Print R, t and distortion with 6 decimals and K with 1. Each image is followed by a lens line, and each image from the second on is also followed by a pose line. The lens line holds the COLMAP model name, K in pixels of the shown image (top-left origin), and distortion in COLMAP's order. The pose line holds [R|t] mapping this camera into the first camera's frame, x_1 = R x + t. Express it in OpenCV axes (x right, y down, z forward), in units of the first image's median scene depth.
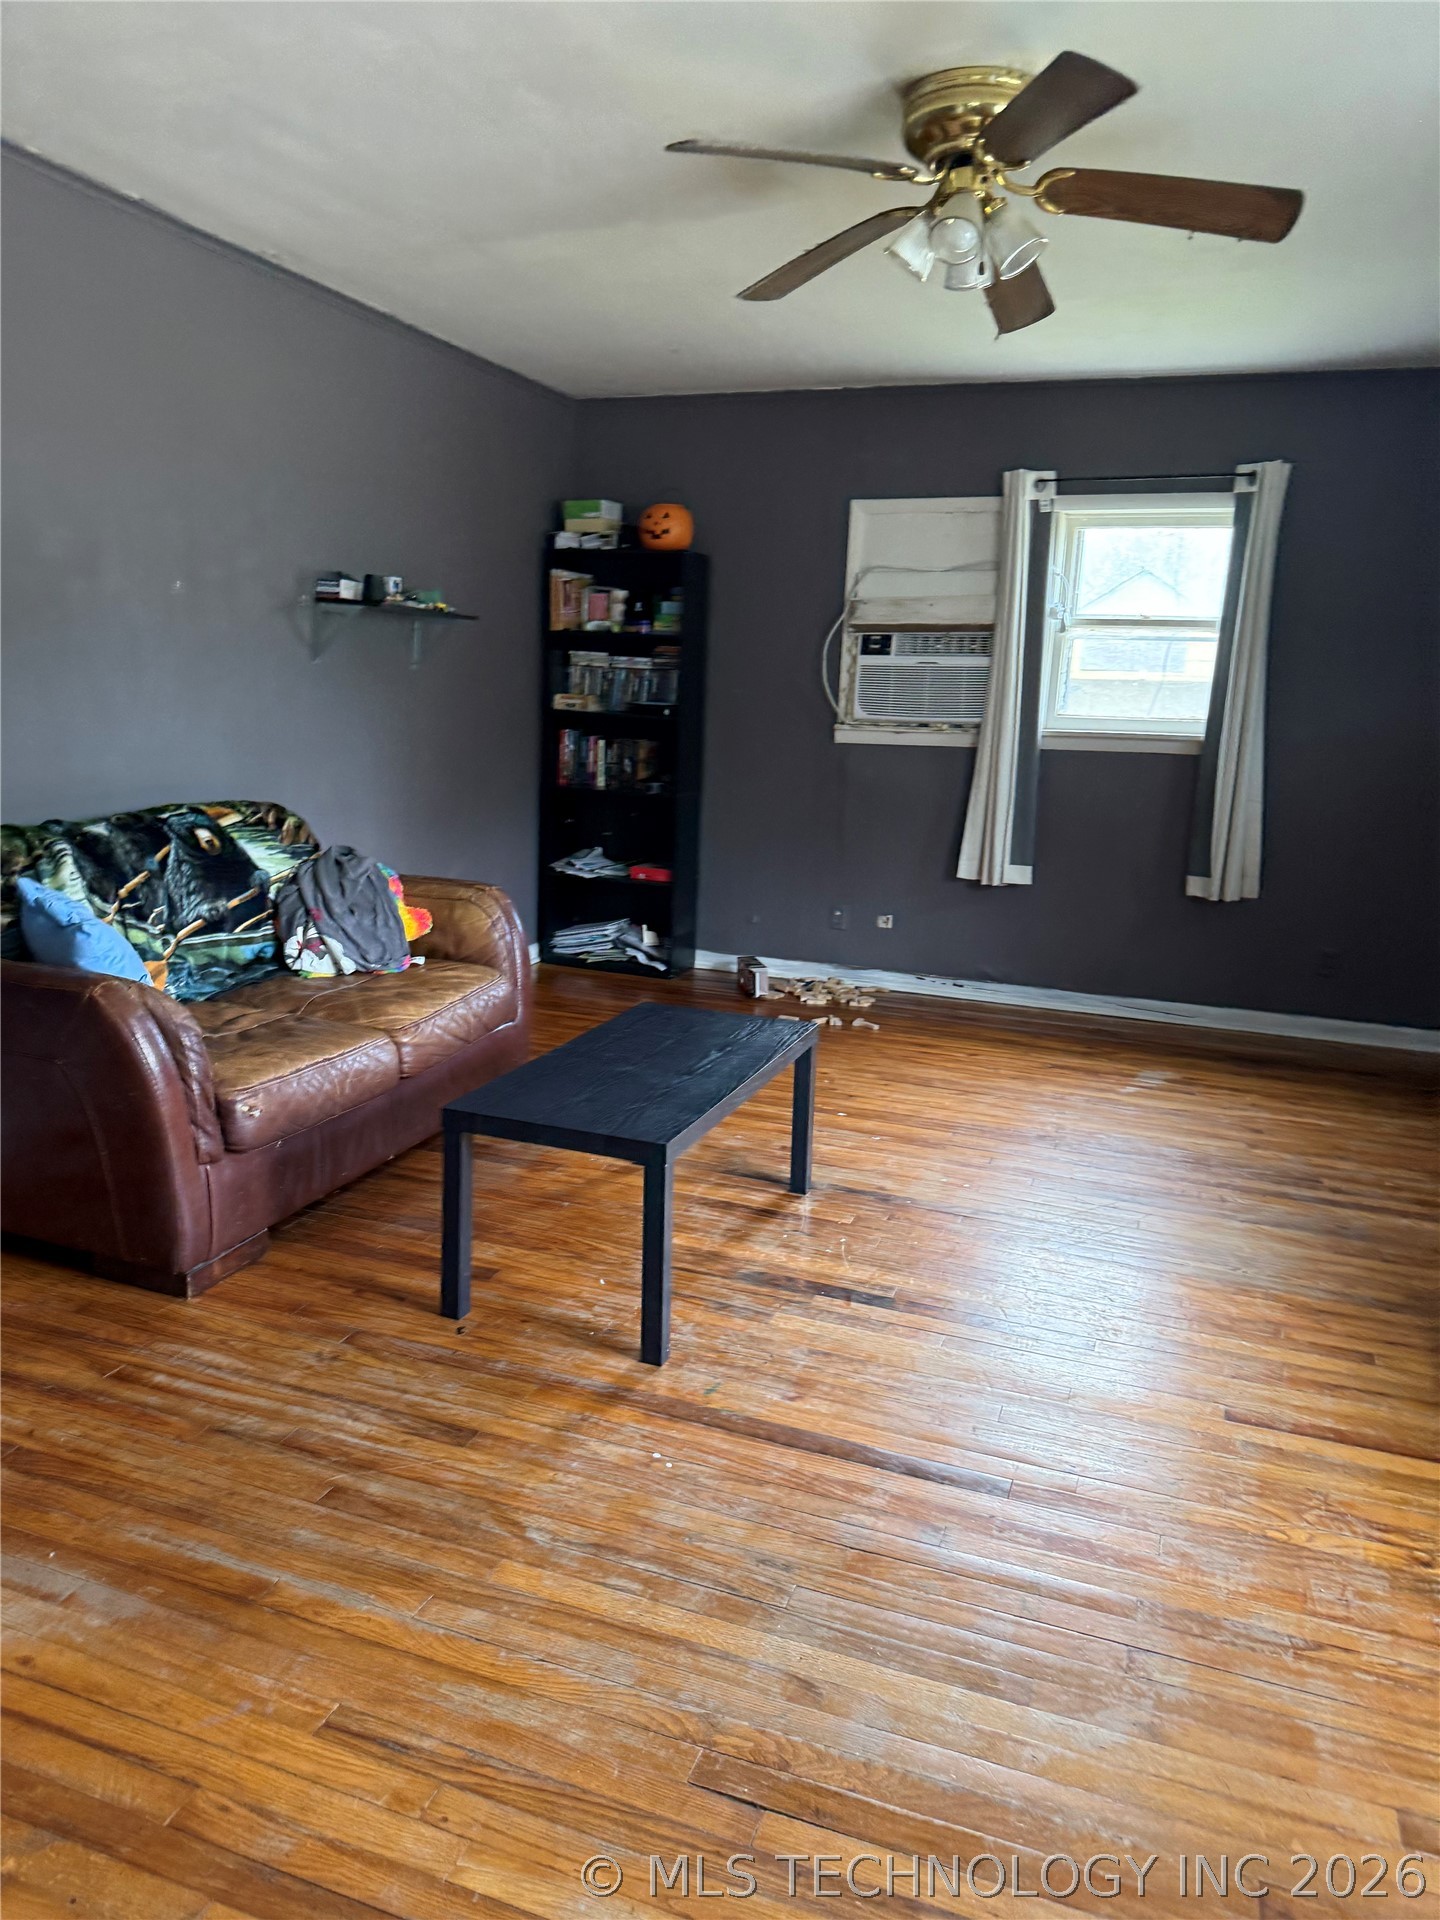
lens RADIAL K [[1329.1, 0, 719.3], [0, 1329.1, 1013.9], [0, 0, 1]] dist [0.098016, -0.217477]
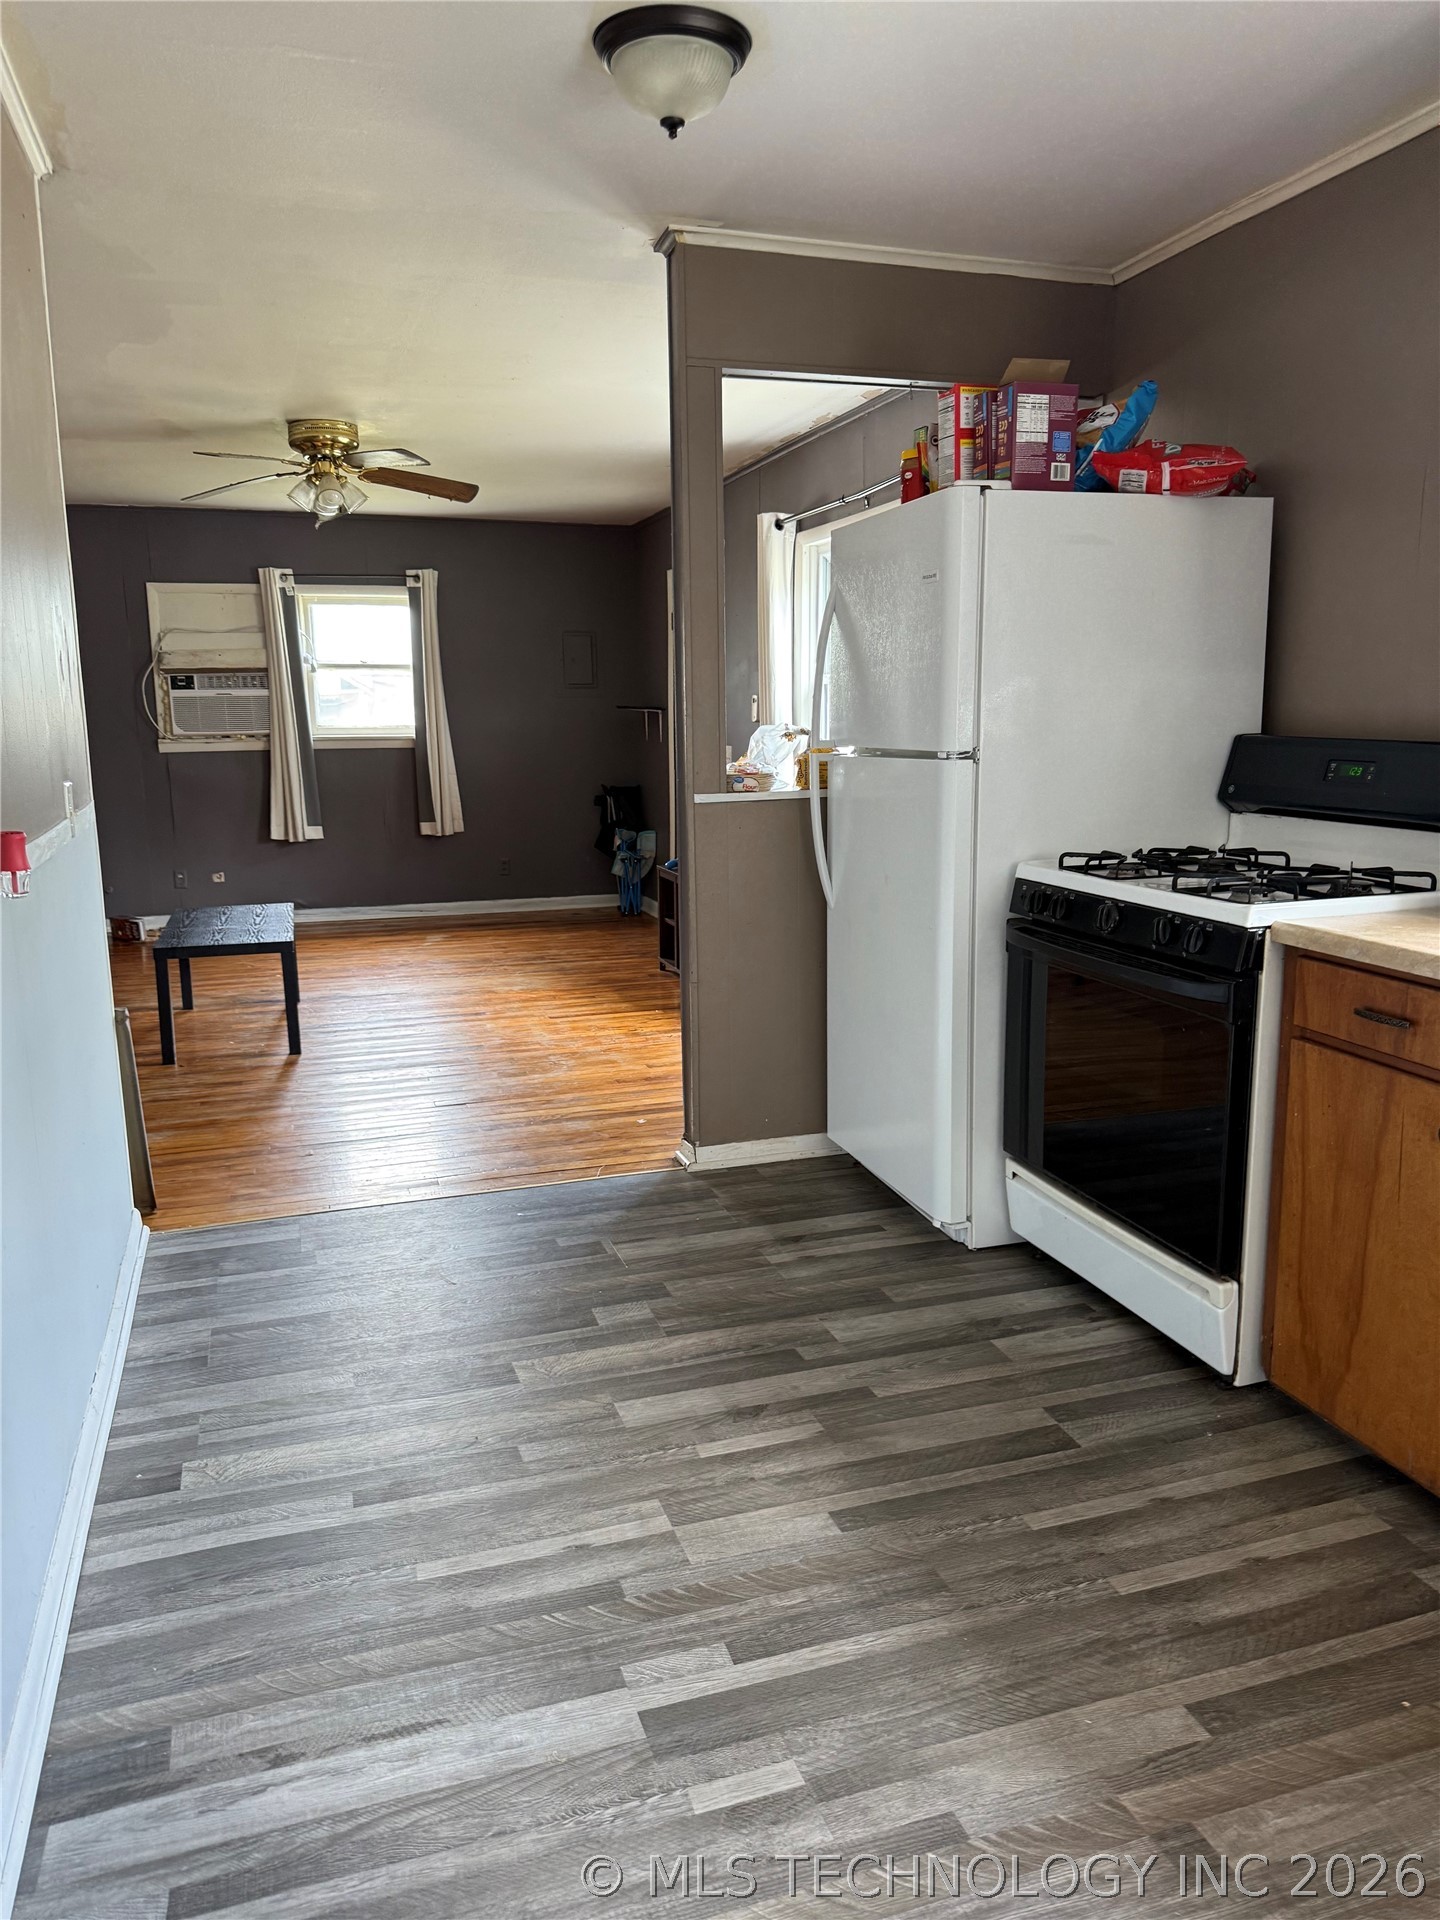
lens RADIAL K [[1329.1, 0, 719.3], [0, 1329.1, 1013.9], [0, 0, 1]] dist [0.098016, -0.217477]
pose [[0.788769, -0.174785, 0.589317, -0.347375], [0.179246, 0.982457, 0.051475, 0.102249], [-0.587975, 0.065031, 0.806260, -0.479407]]
